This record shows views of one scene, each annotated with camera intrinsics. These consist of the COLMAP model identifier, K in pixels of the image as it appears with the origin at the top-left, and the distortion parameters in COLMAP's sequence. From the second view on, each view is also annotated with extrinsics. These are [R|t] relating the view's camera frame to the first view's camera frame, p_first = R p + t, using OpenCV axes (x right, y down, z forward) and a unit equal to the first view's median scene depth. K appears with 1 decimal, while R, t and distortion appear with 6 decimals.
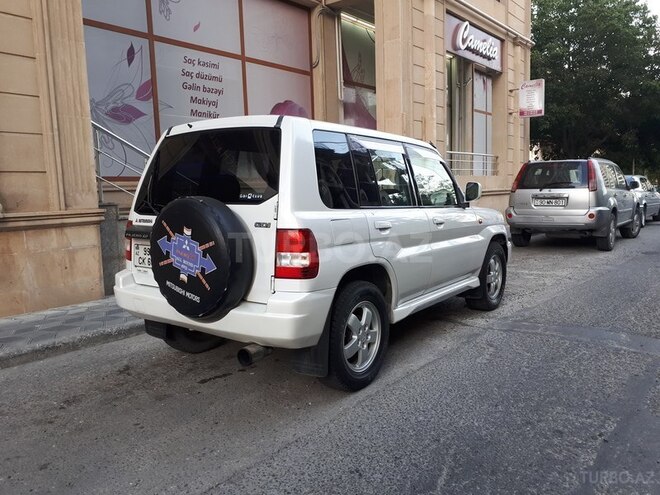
lens RADIAL K [[523.9, 0, 333.2], [0, 523.9, 248.4], [0, 0, 1]] dist [0.051676, -0.061075]
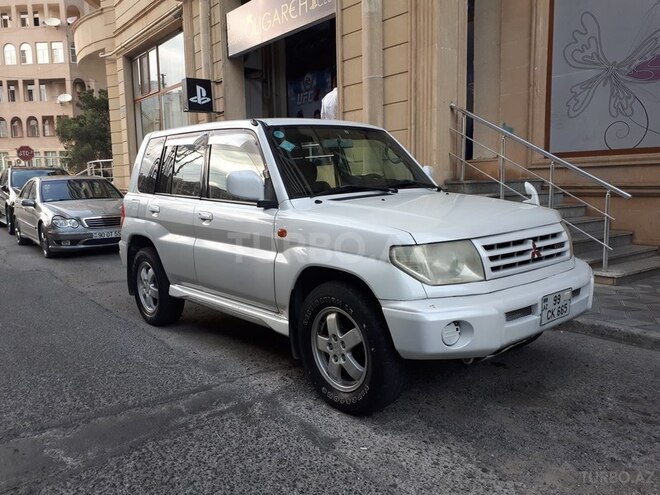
lens RADIAL K [[523.9, 0, 333.2], [0, 523.9, 248.4], [0, 0, 1]] dist [0.051676, -0.061075]
pose [[-0.221124, 0.153830, -0.963037, 0.958204], [-0.080194, 0.981269, 0.175155, -0.161567], [0.971943, 0.115961, -0.204646, 1.320545]]
